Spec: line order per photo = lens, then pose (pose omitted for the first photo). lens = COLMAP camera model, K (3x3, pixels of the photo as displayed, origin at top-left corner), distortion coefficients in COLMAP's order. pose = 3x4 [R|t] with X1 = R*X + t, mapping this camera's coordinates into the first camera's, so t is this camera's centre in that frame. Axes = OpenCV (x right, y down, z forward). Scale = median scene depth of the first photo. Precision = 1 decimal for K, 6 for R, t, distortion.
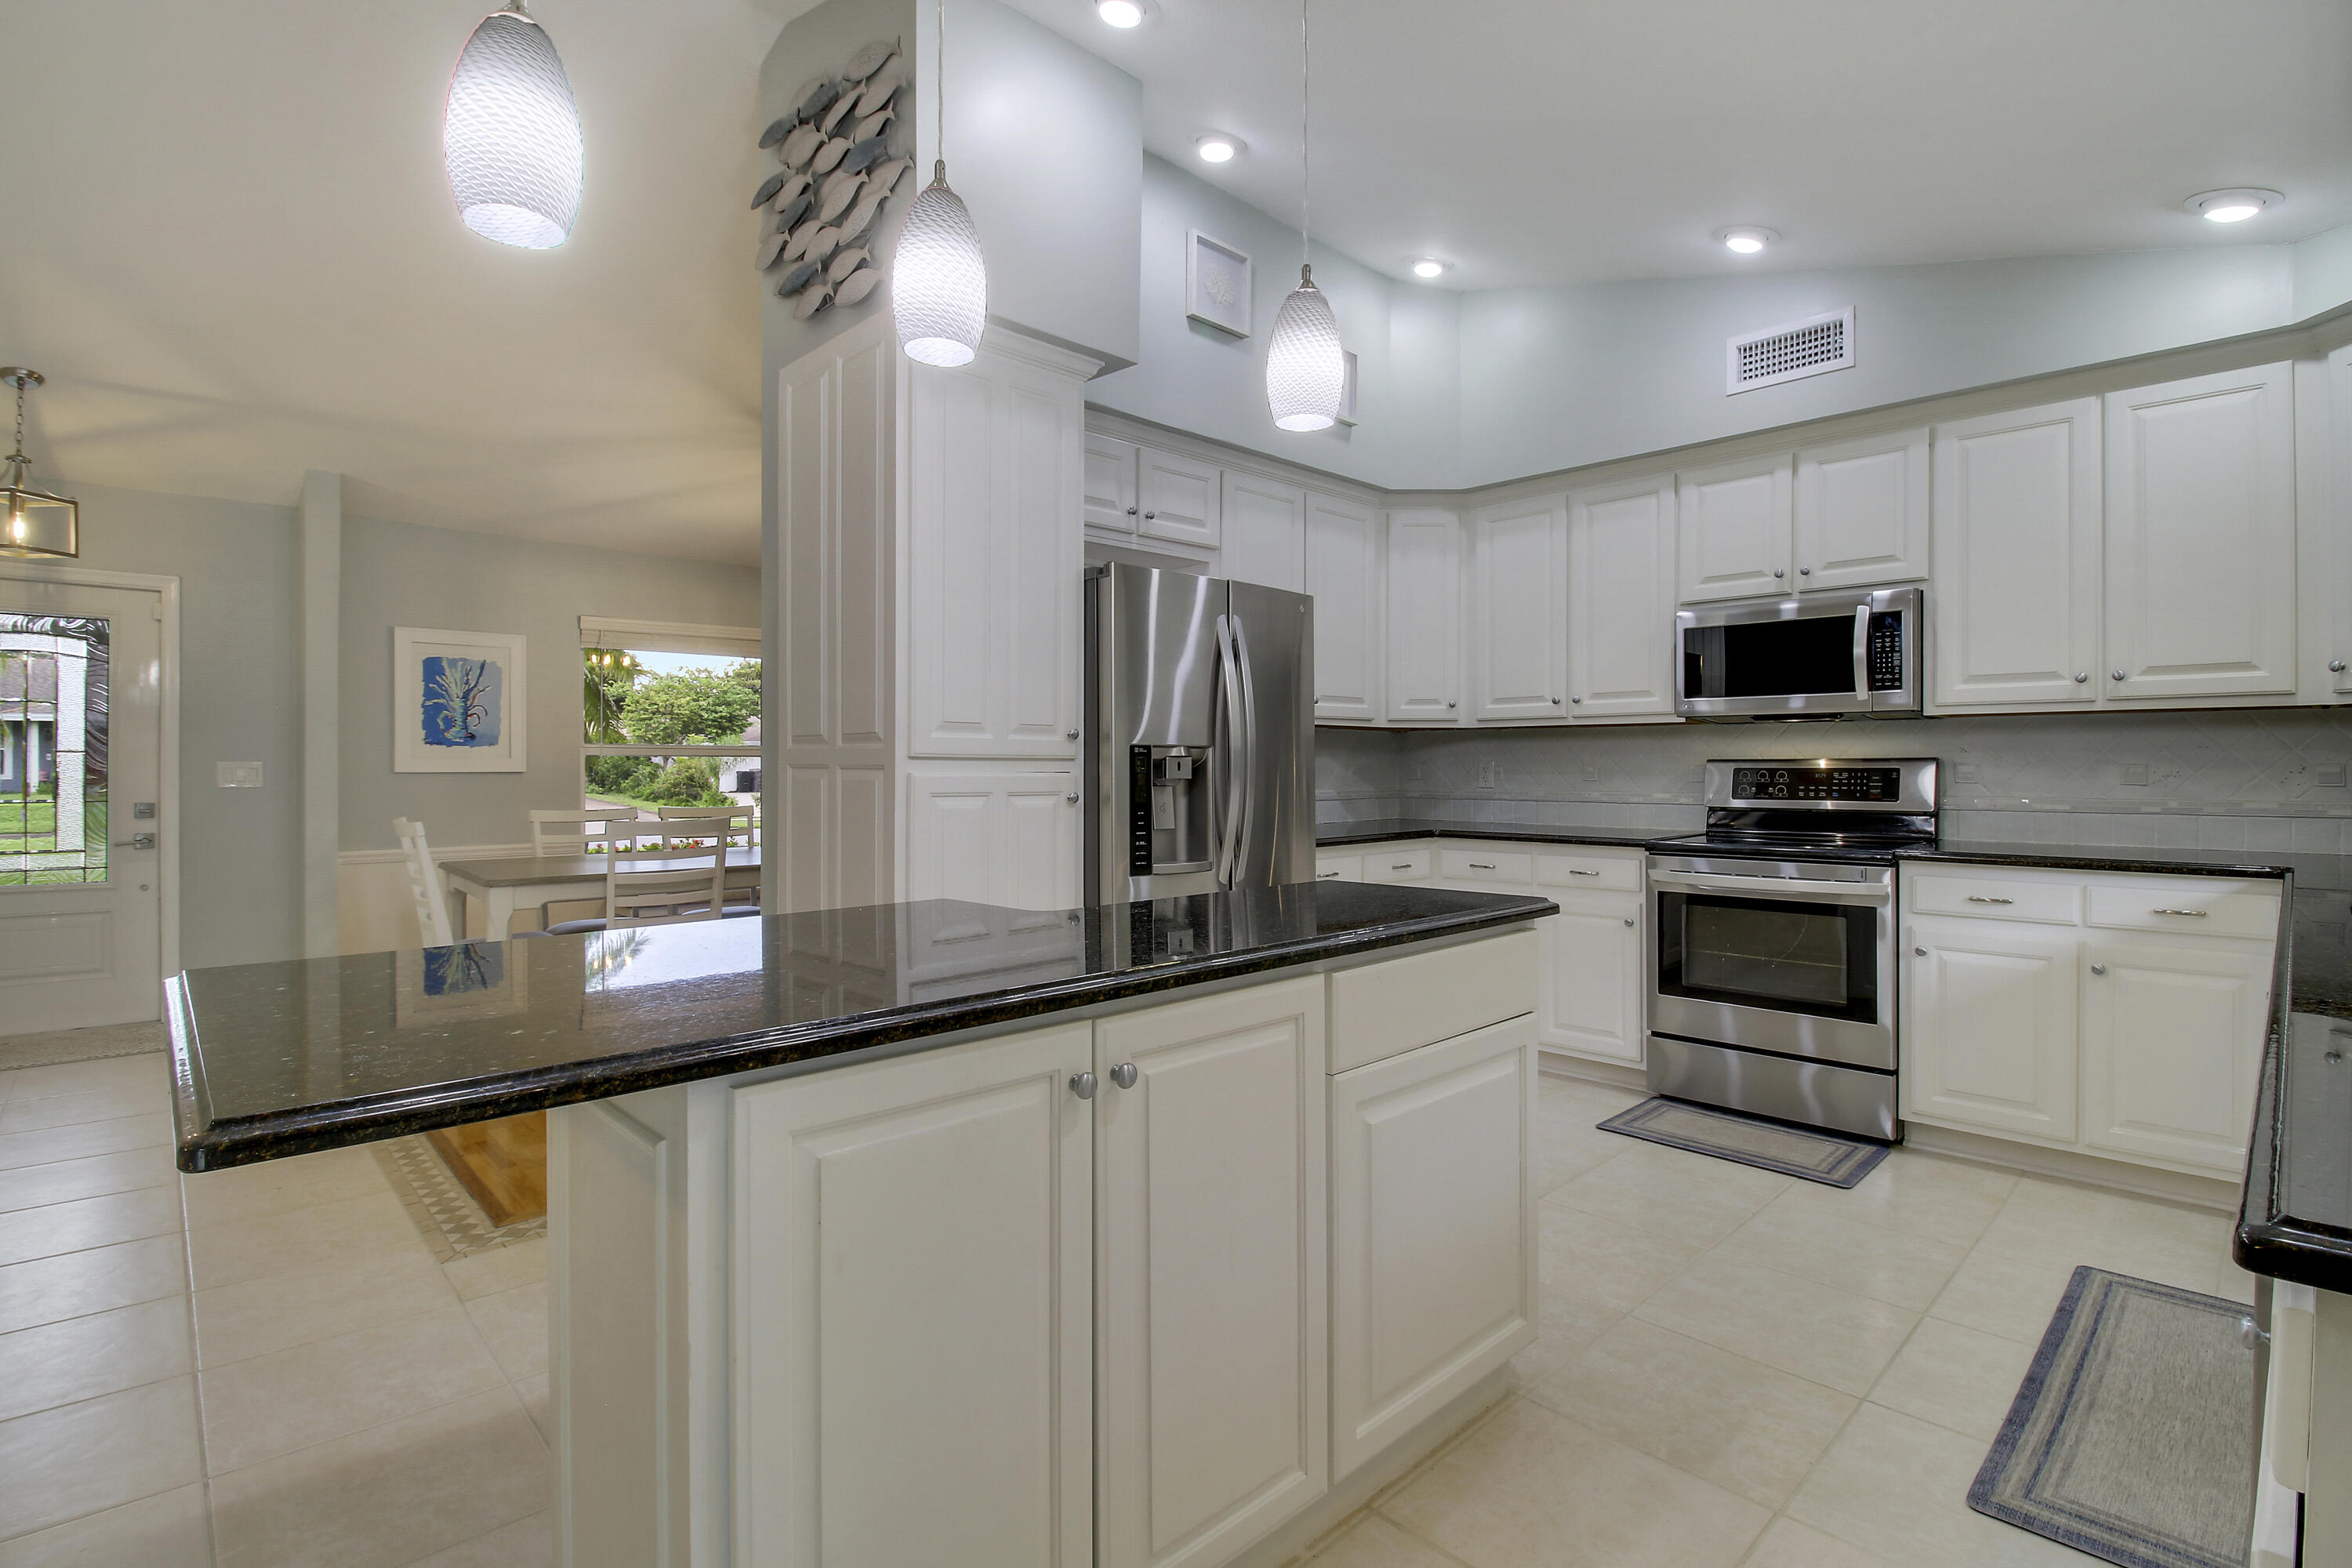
lens RADIAL K [[1107.4, 0, 1185.6], [0, 1107.4, 780.3], [0, 0, 1]] dist [-0.002569, -0.008320]
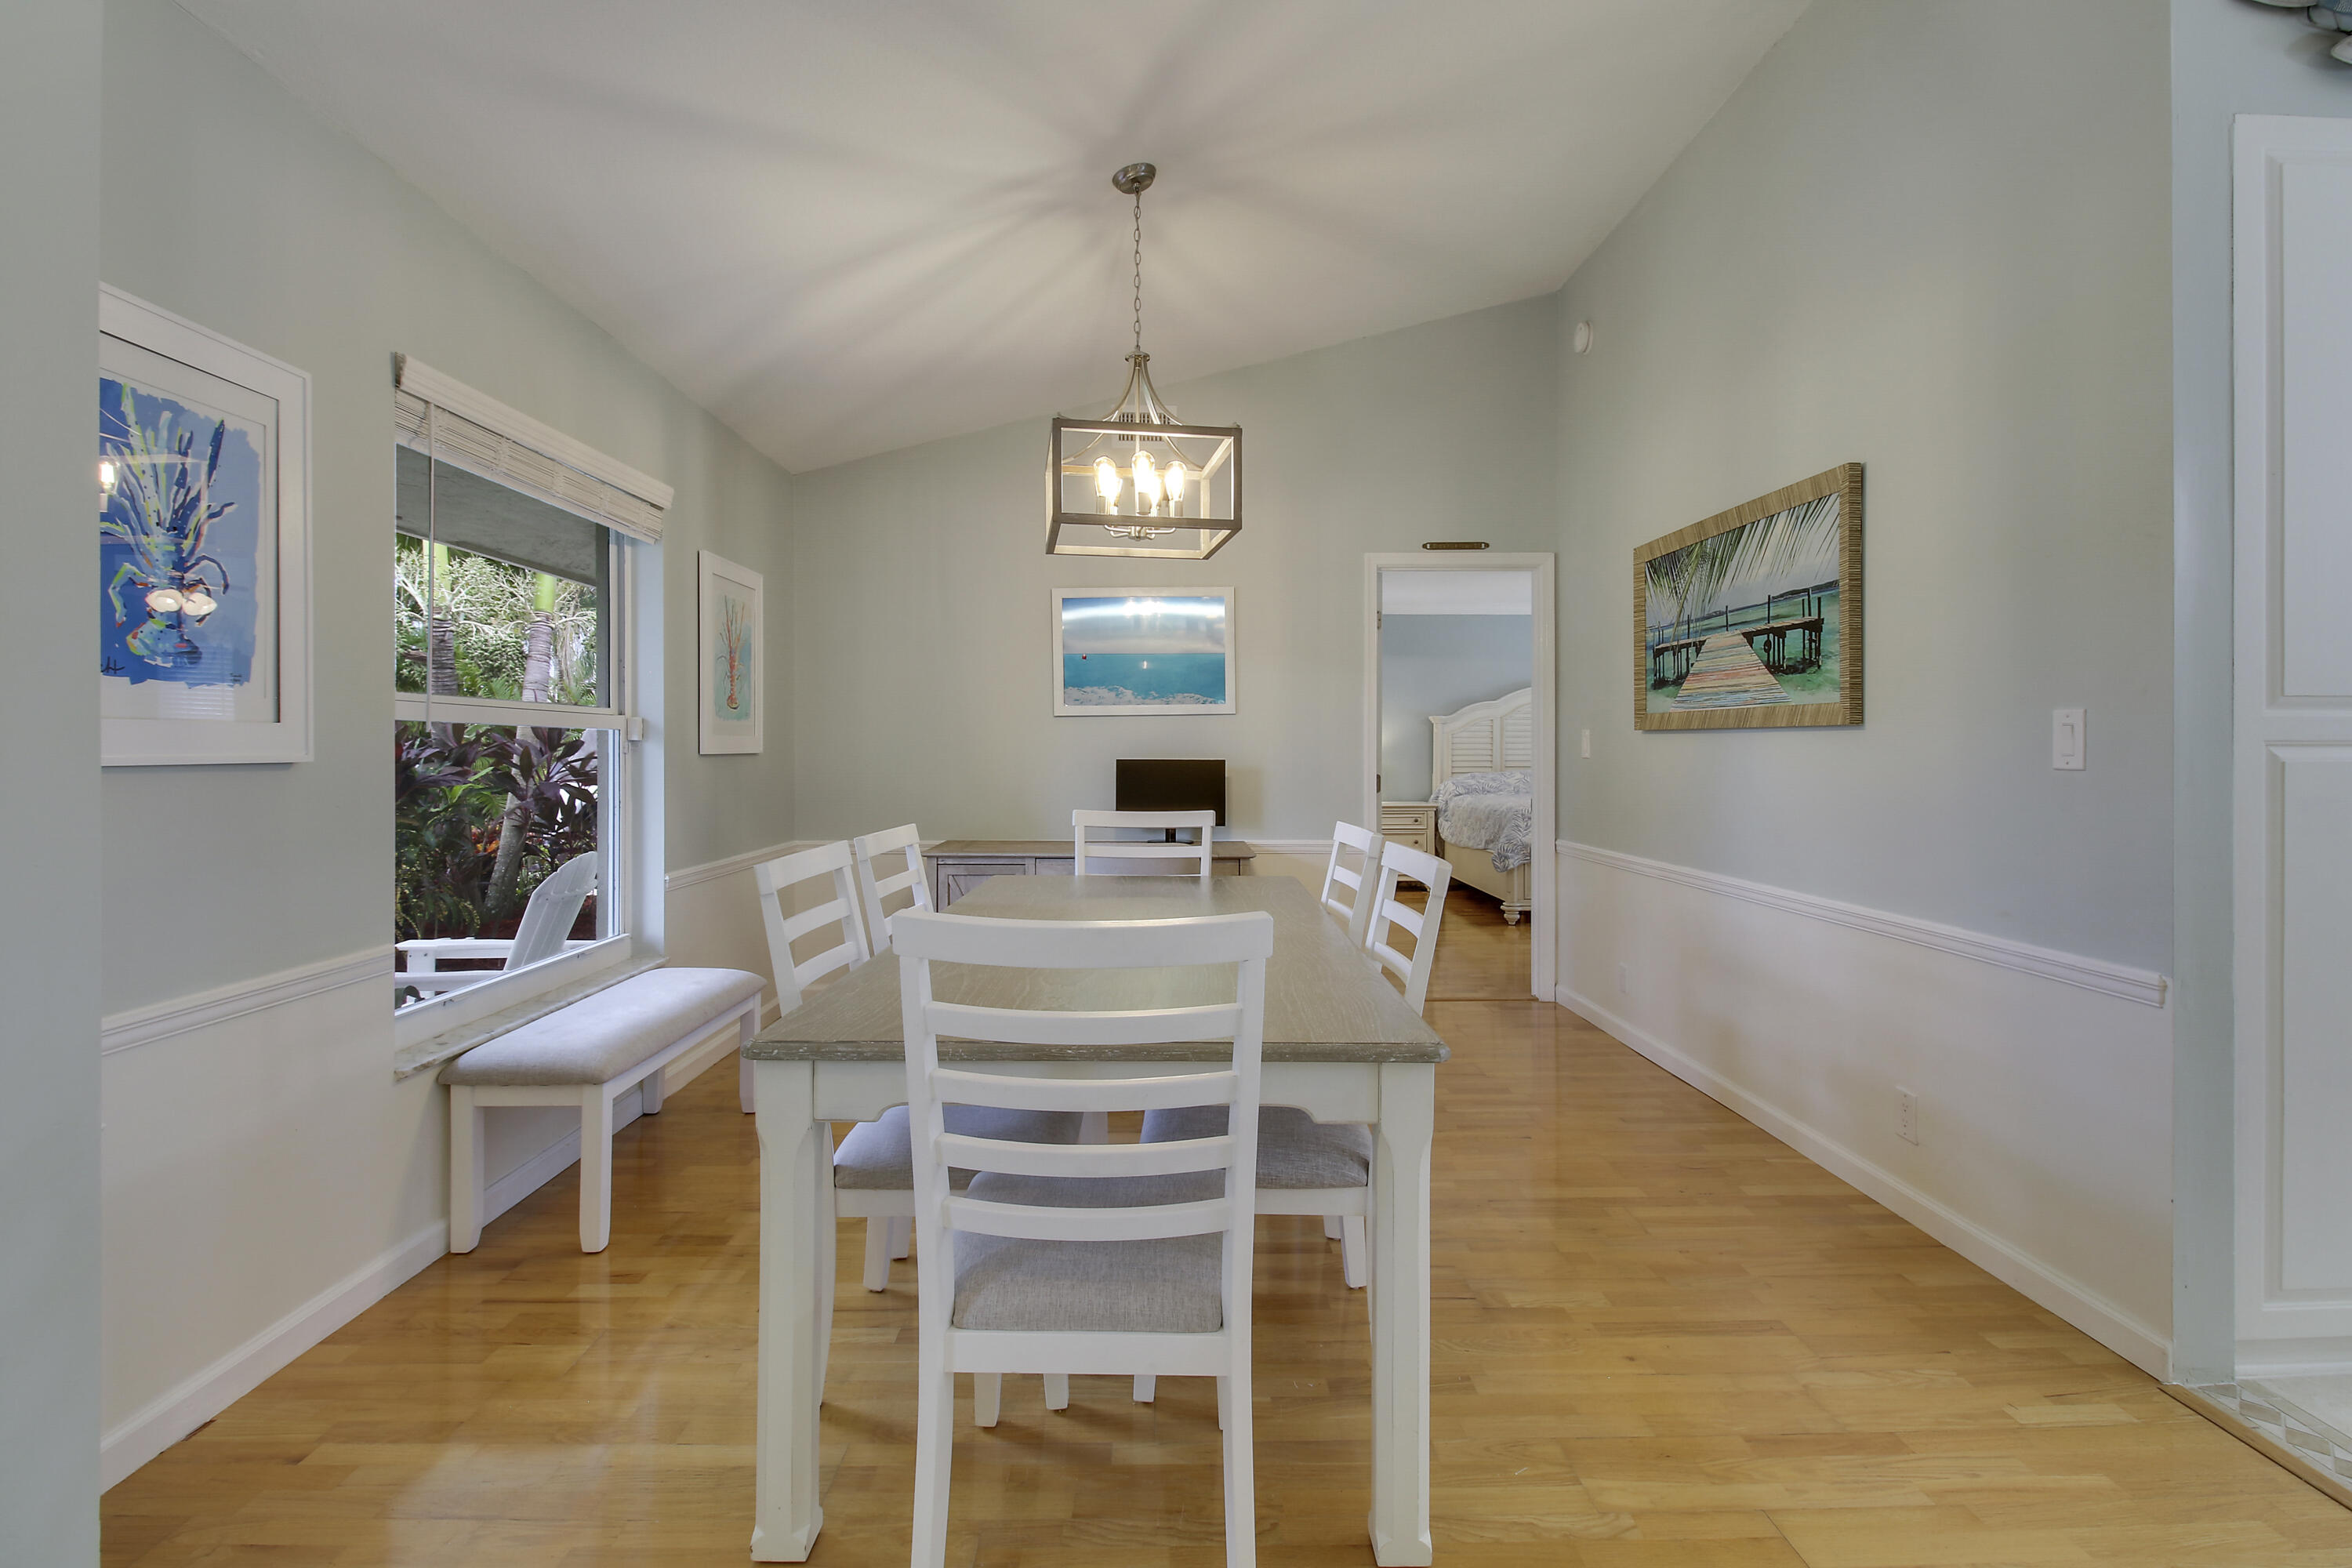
lens RADIAL K [[1107.4, 0, 1204.2], [0, 1107.4, 753.8], [0, 0, 1]] dist [-0.002569, -0.008320]
pose [[0.670614, -0.002087, 0.741803, -1.071833], [0.009051, 0.999945, -0.005370, -0.008774], [-0.741751, 0.010315, 0.670596, 0.887874]]
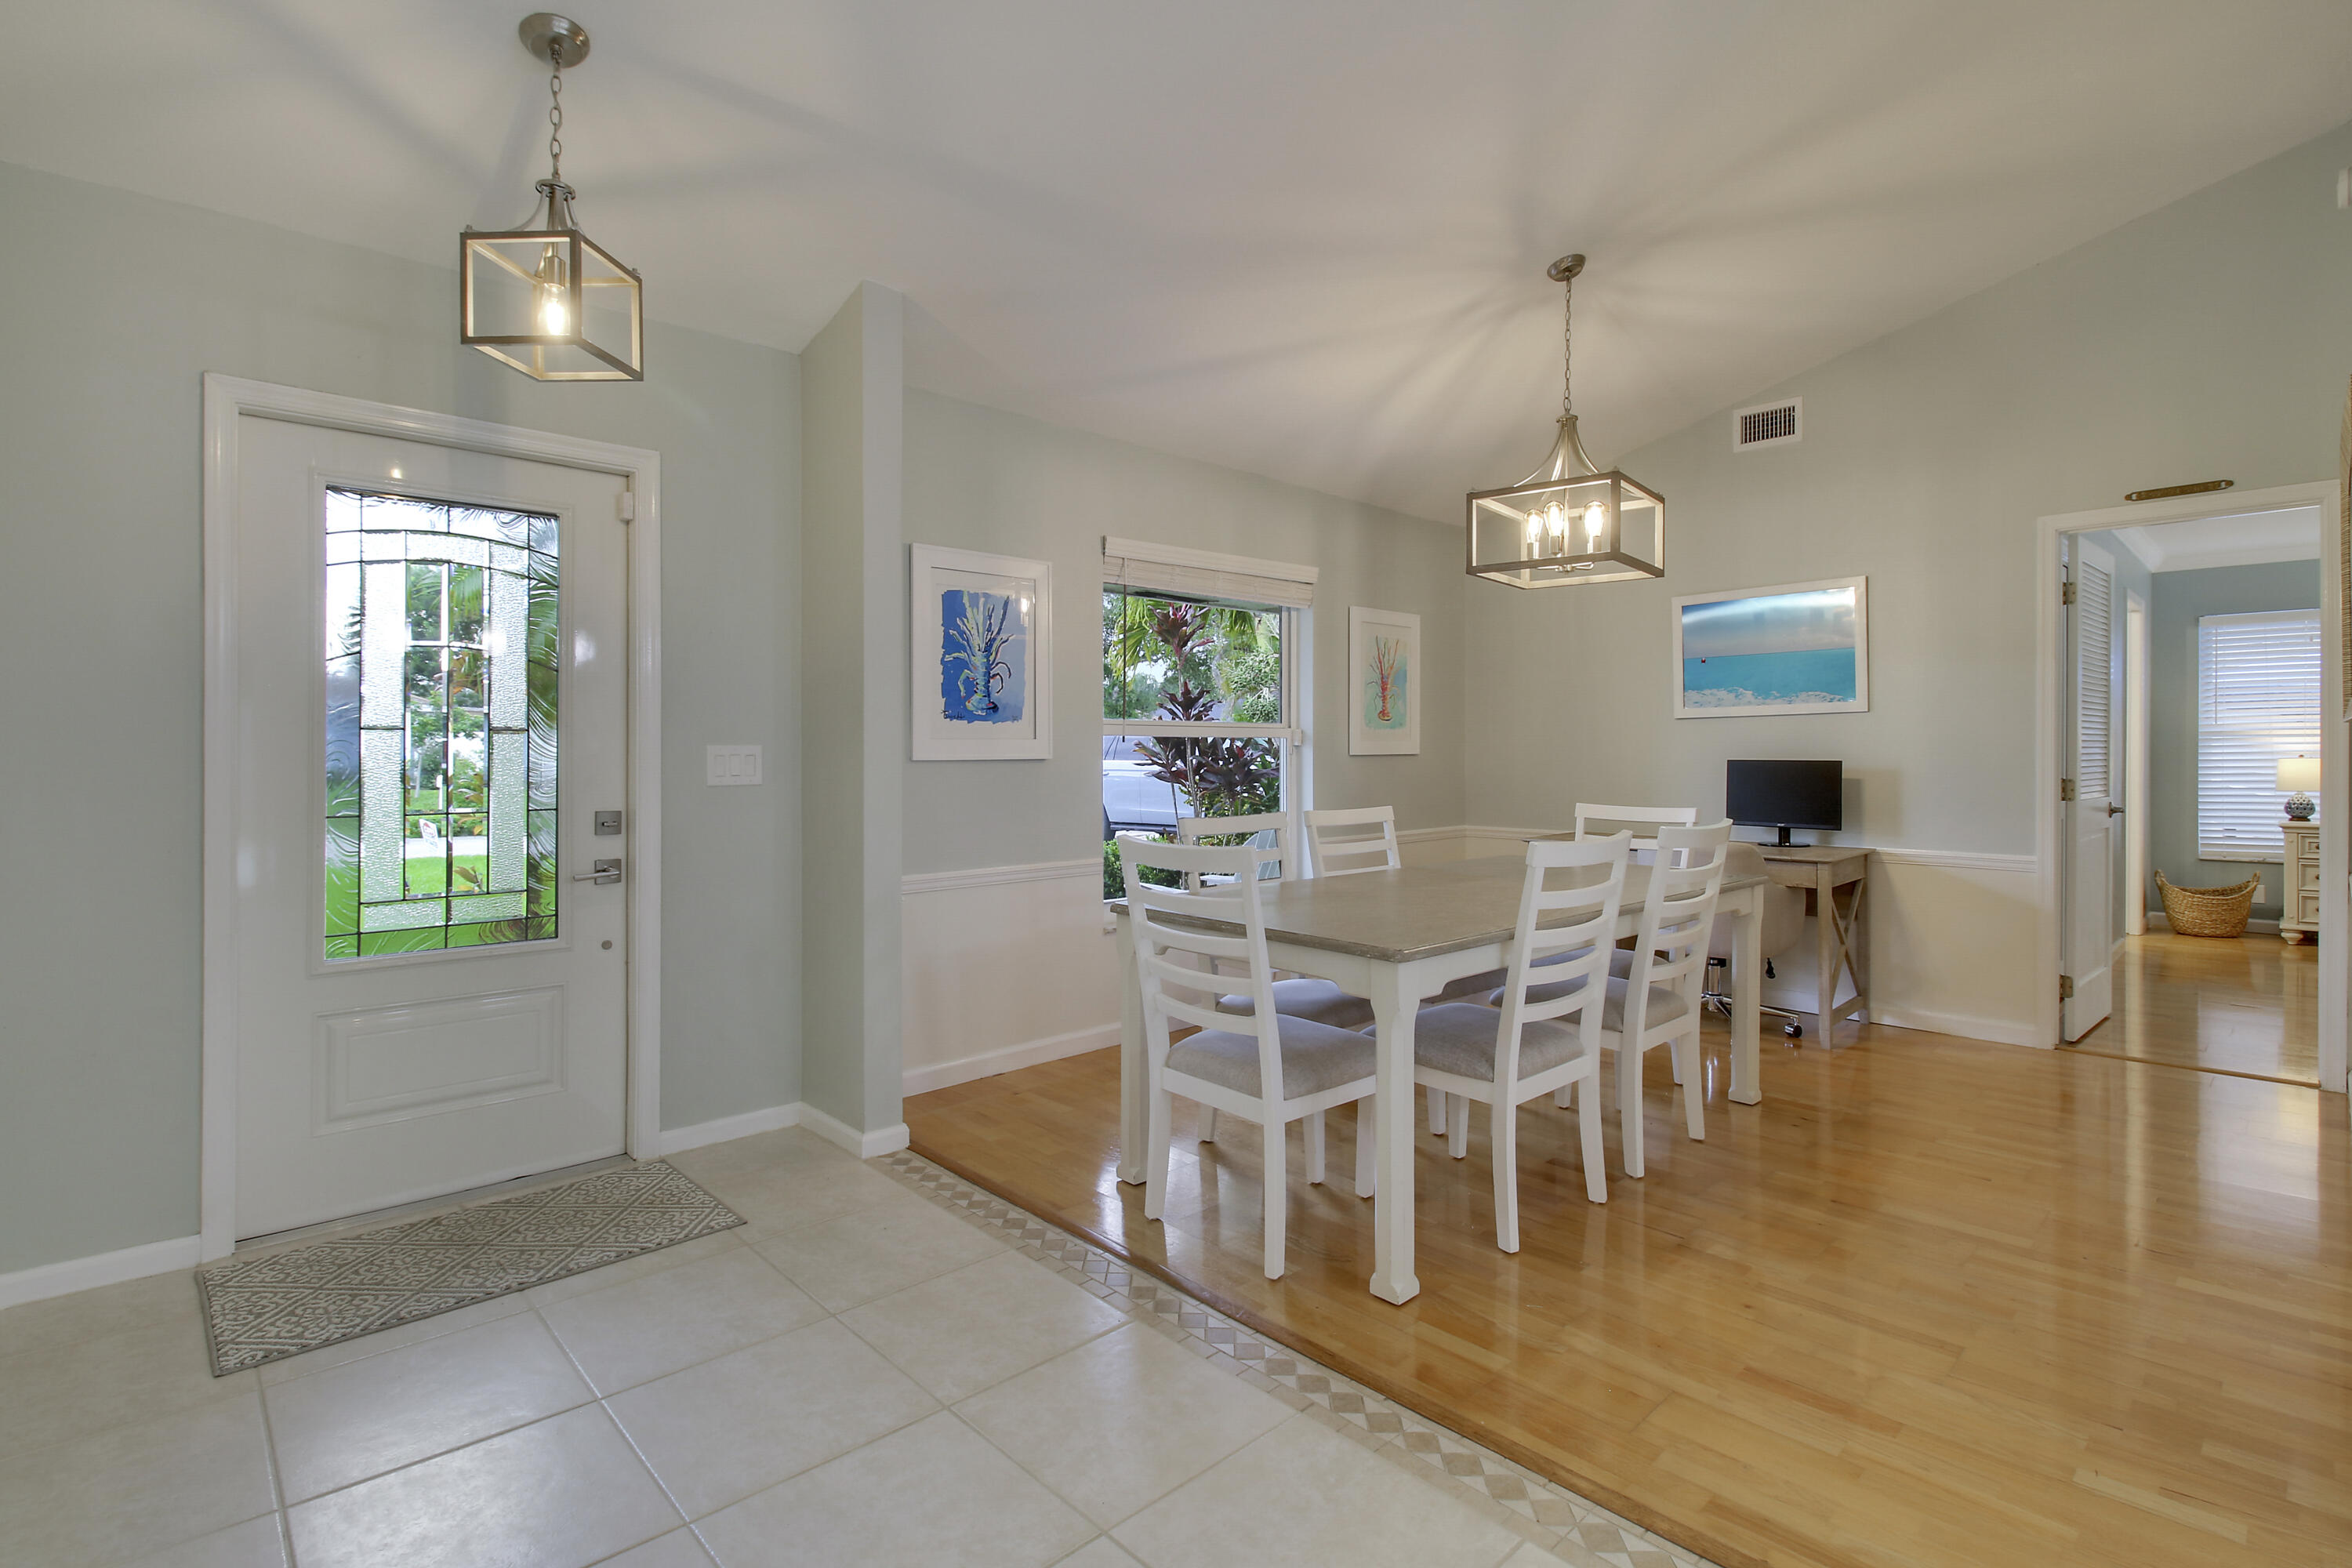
lens RADIAL K [[1107.4, 0, 1187.4], [0, 1107.4, 754.6], [0, 0, 1]] dist [-0.002569, -0.008320]
pose [[0.999982, -0.004549, -0.003797, -0.817995], [0.004513, 0.999944, -0.009621, -0.004716], [0.003841, 0.009603, 0.999947, 0.484456]]
